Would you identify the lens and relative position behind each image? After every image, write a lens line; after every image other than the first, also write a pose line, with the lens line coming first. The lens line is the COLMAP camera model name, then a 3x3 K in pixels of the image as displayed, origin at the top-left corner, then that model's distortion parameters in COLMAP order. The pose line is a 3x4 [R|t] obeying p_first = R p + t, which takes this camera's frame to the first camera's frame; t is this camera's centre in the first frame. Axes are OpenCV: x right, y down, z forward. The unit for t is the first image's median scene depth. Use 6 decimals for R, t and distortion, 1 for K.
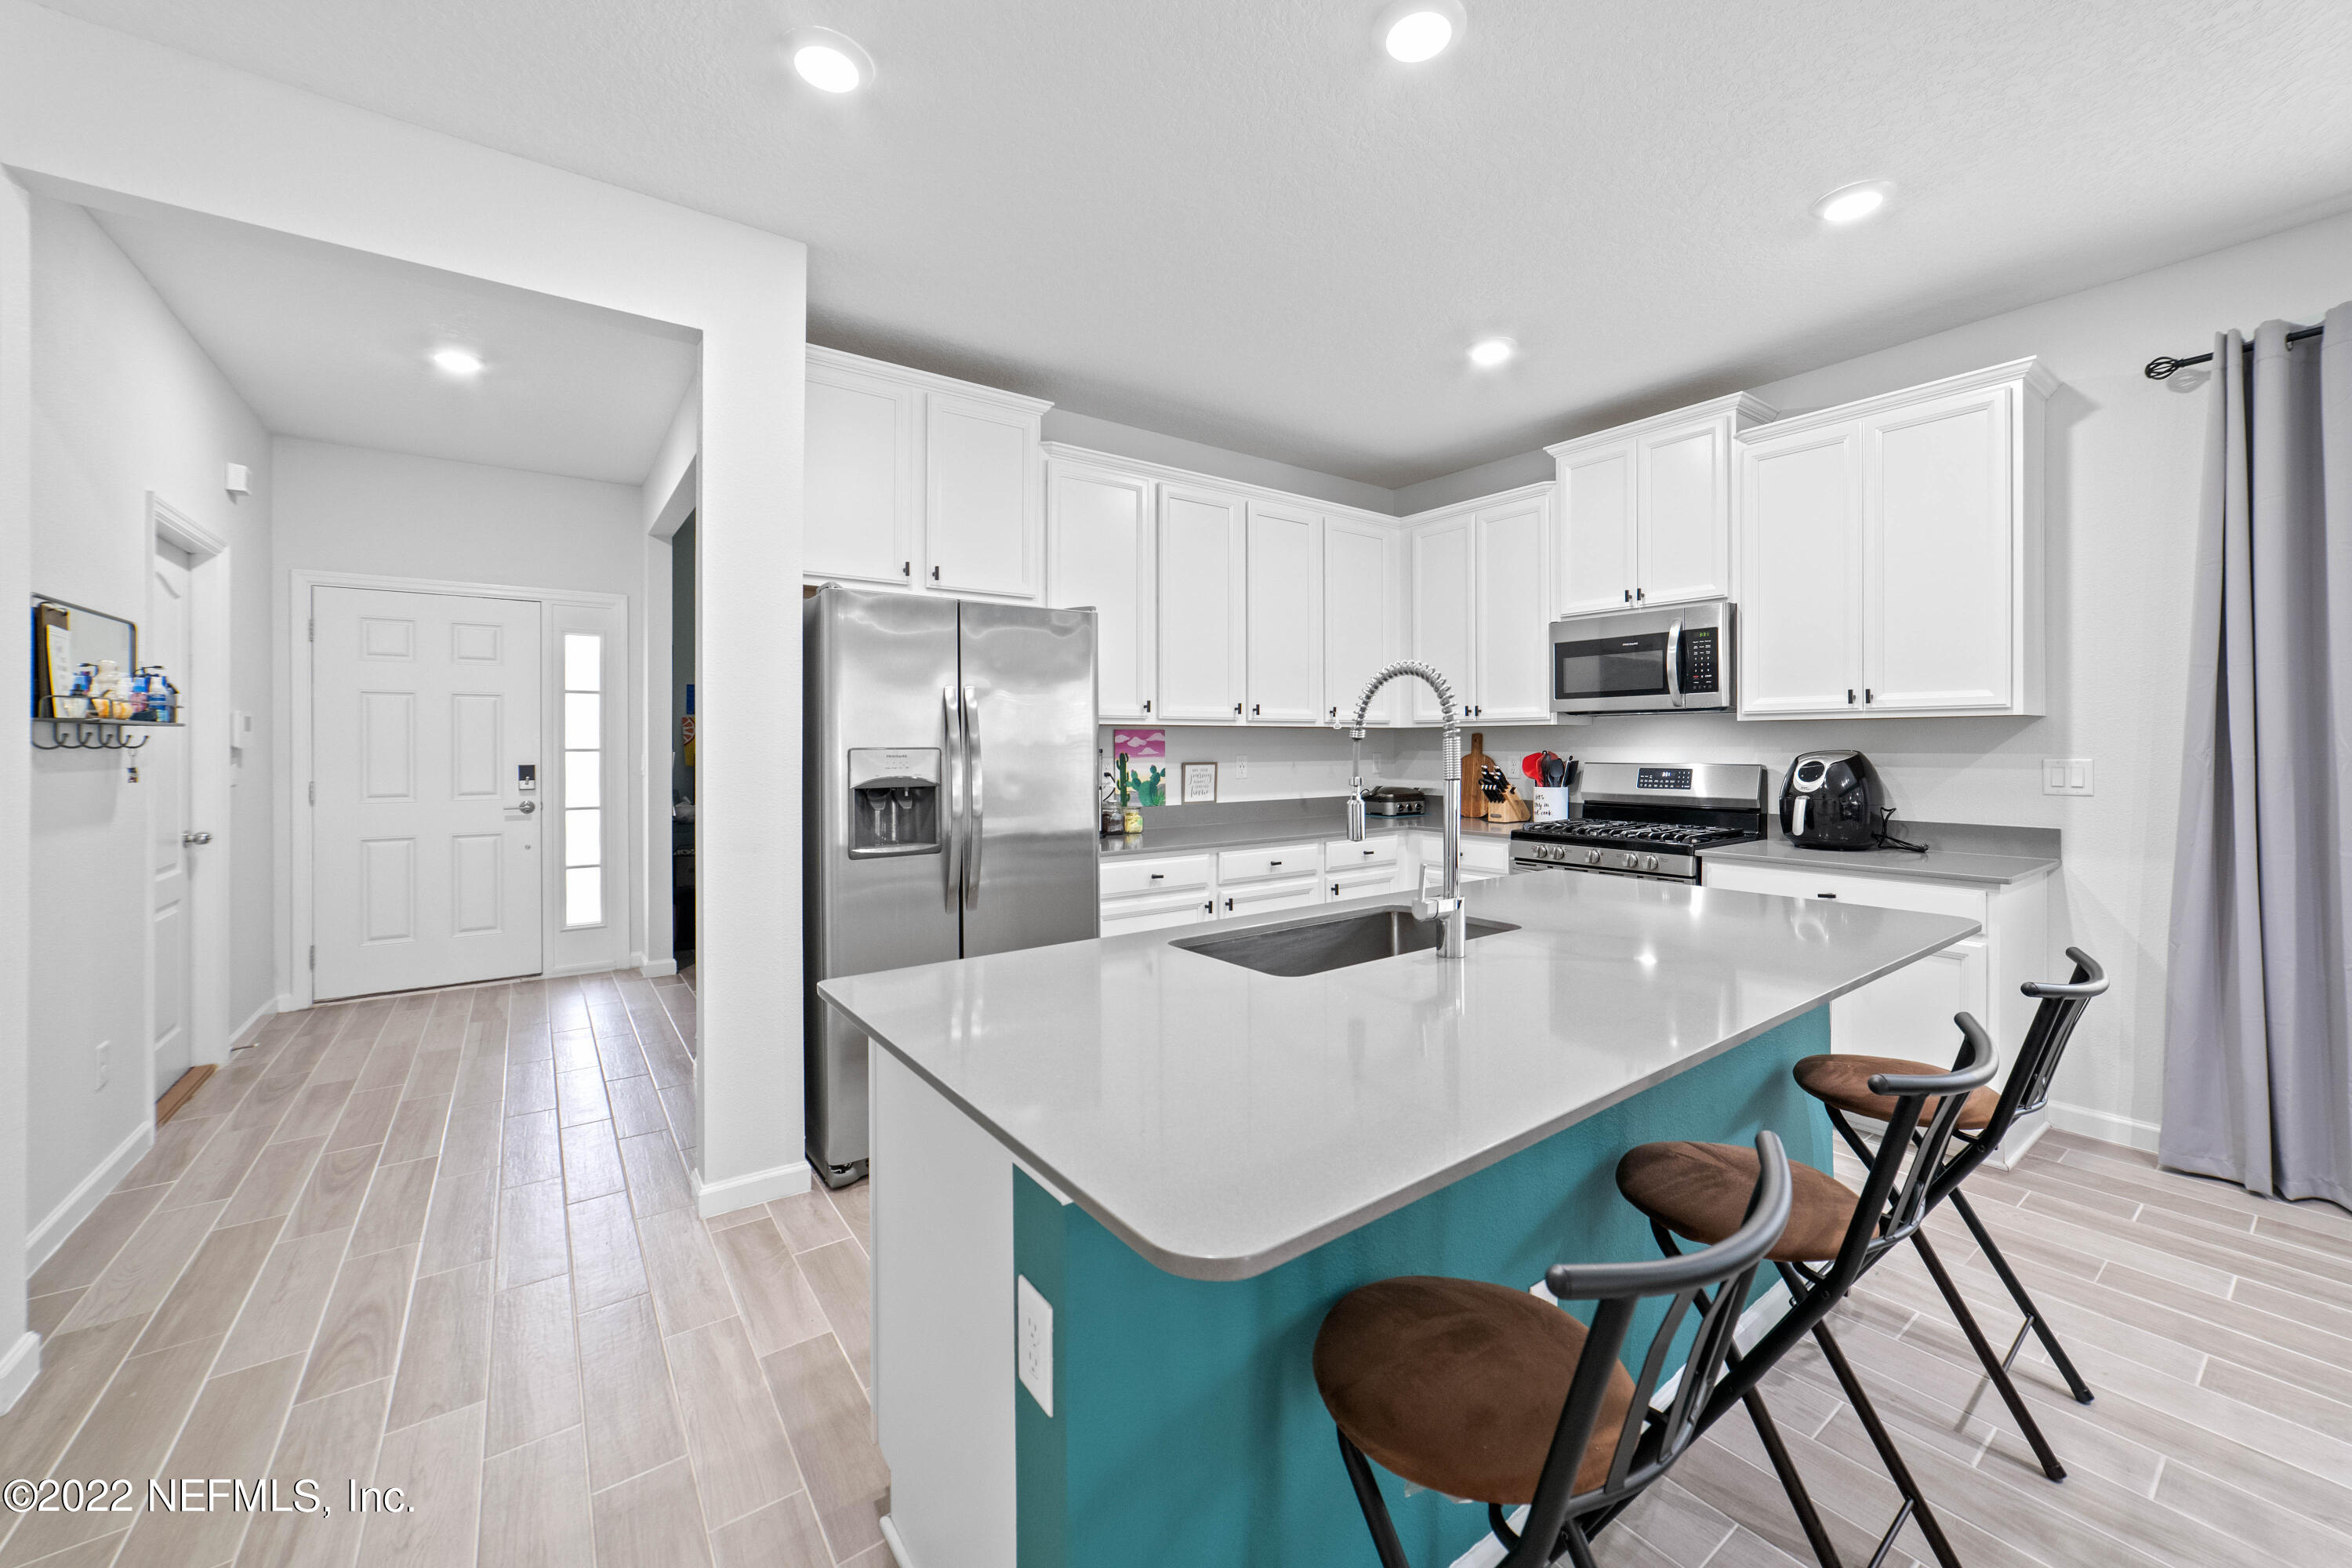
lens RADIAL K [[907.3, 0, 1179.9], [0, 907.3, 738.2], [0, 0, 1]] dist [-0.024862, 0.009603]
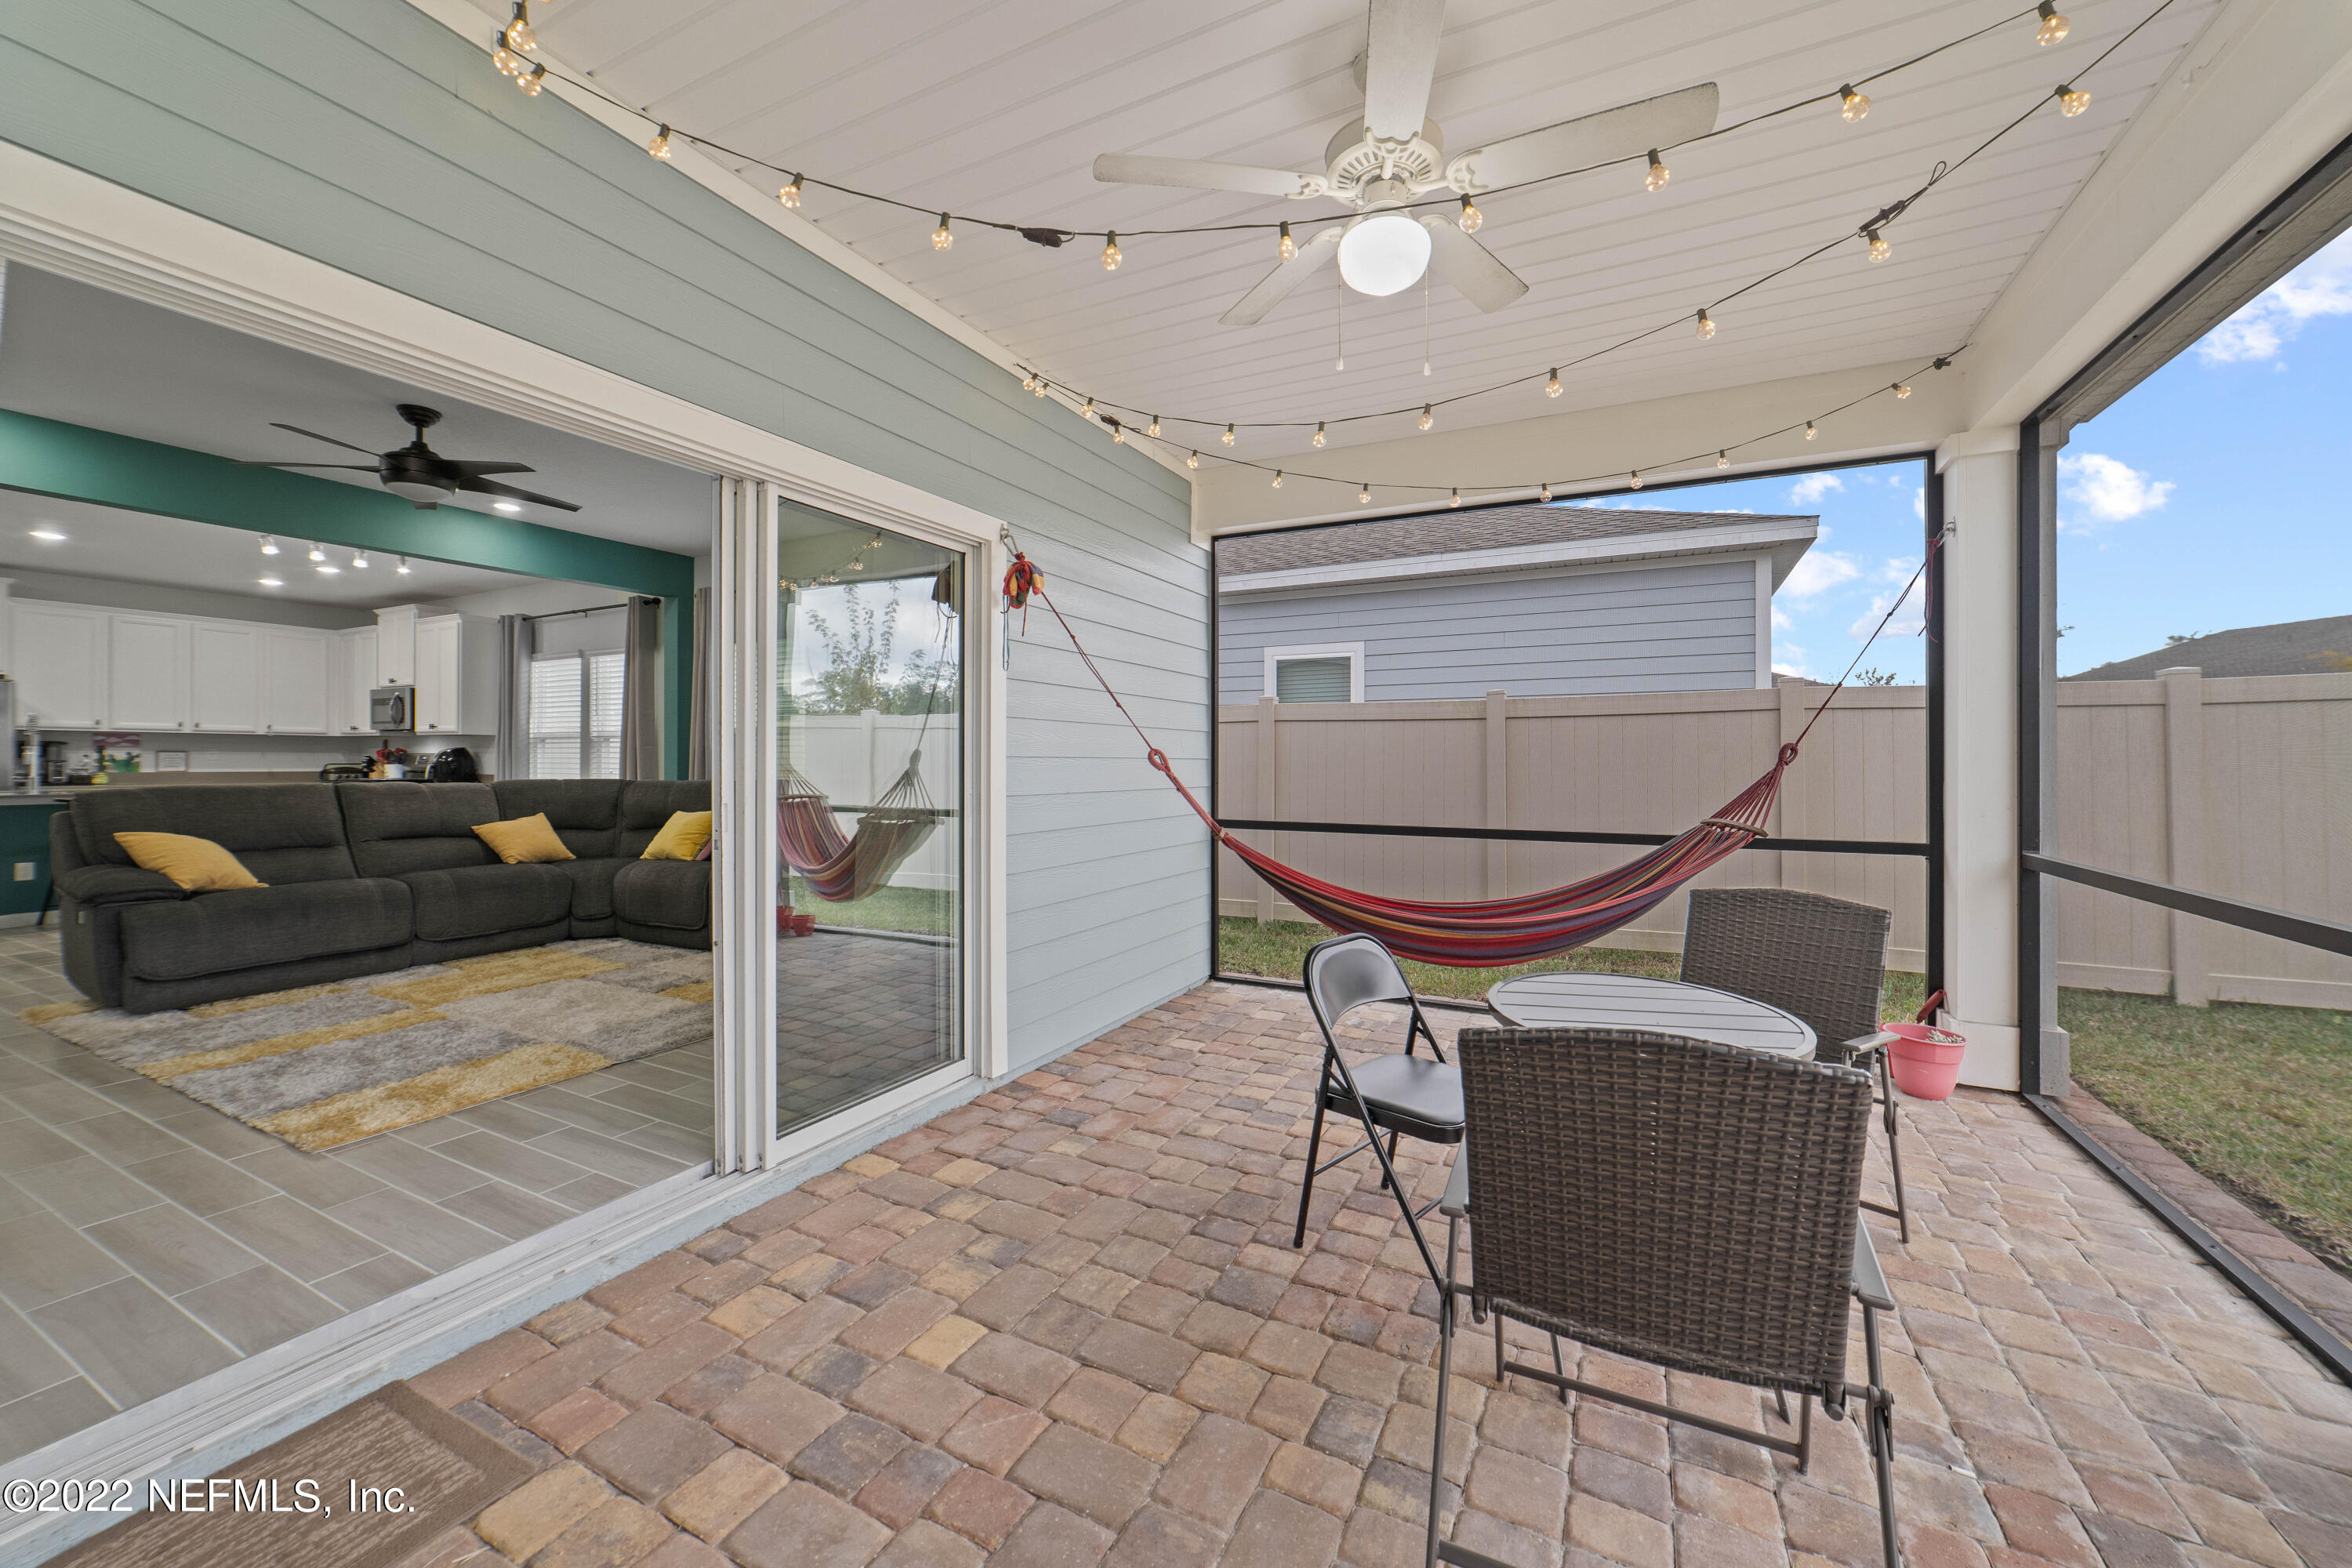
lens RADIAL K [[893.9, 0, 1178.1], [0, 893.9, 755.9], [0, 0, 1]] dist [-0.026404, 0.009885]
pose [[0.889560, 0.012531, 0.456646, 1.230911], [-0.013962, 0.999902, -0.000240, 0.008263], [-0.456604, -0.006162, 0.889649, -1.898993]]
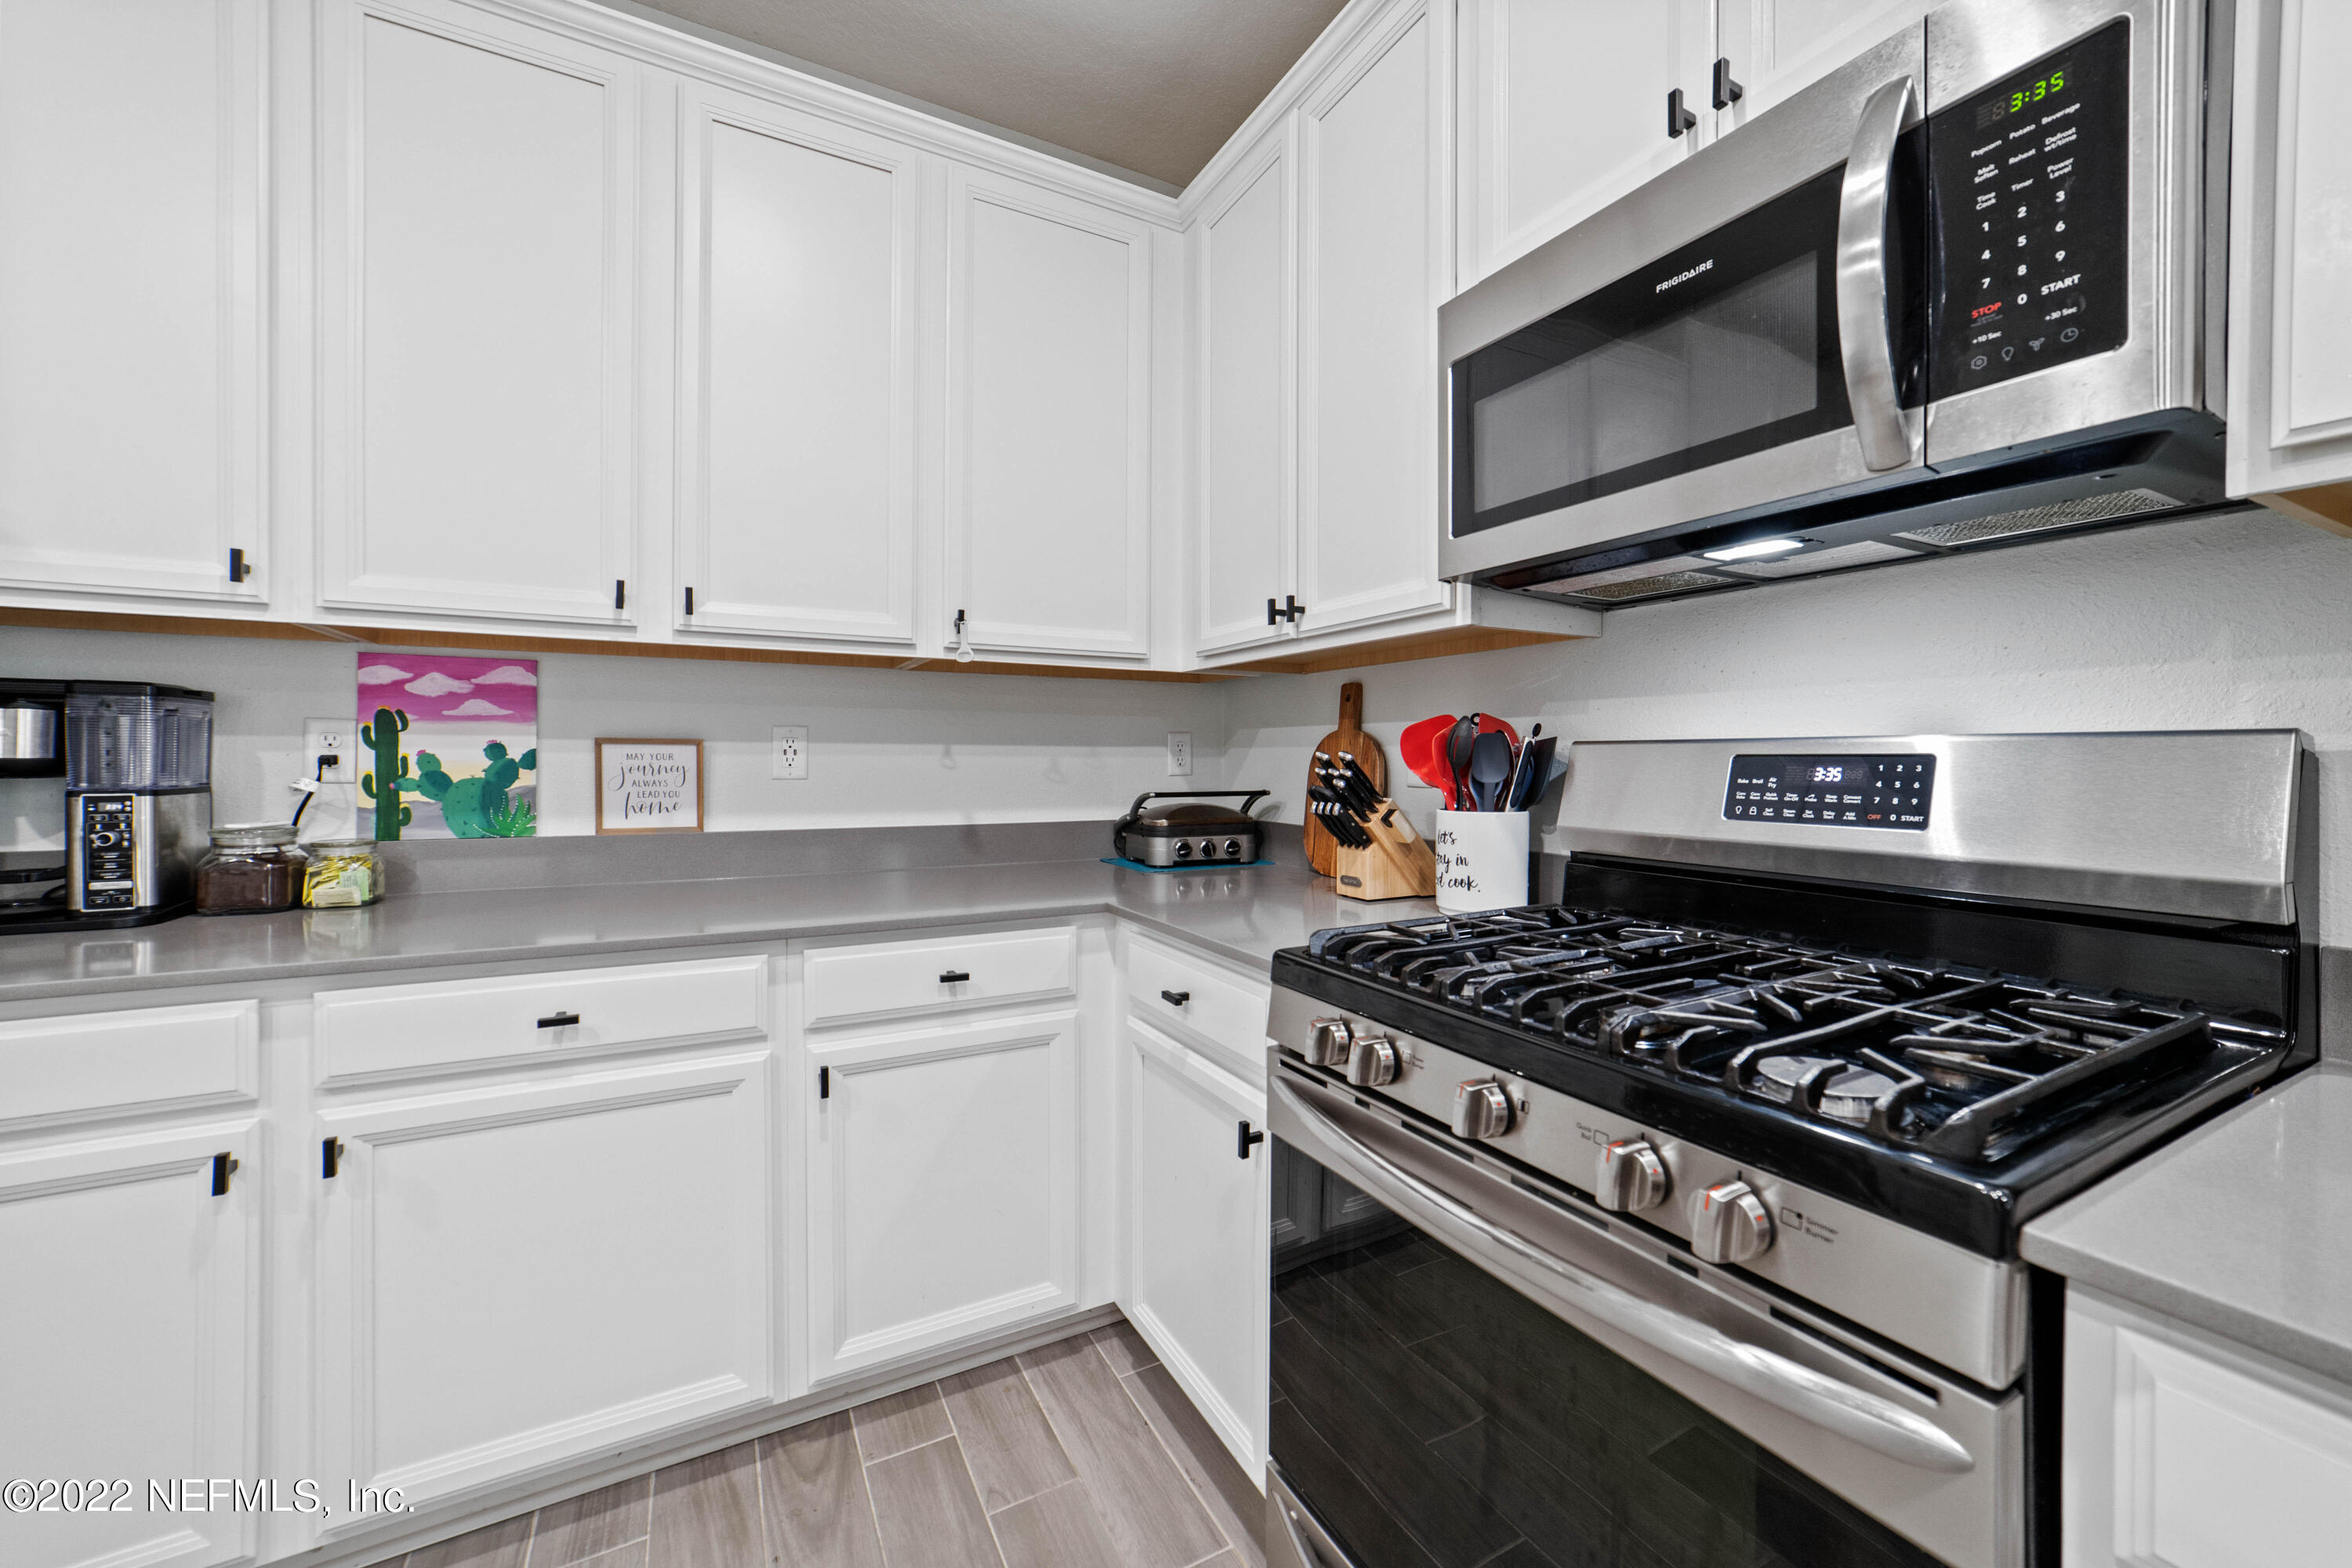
lens RADIAL K [[893.9, 0, 1178.1], [0, 893.9, 755.9], [0, 0, 1]] dist [-0.026404, 0.009885]
pose [[0.990929, 0.009245, -0.134071, 0.372988], [-0.008732, 0.999952, 0.004412, 0.034909], [0.134106, -0.003201, 0.990962, 0.692961]]
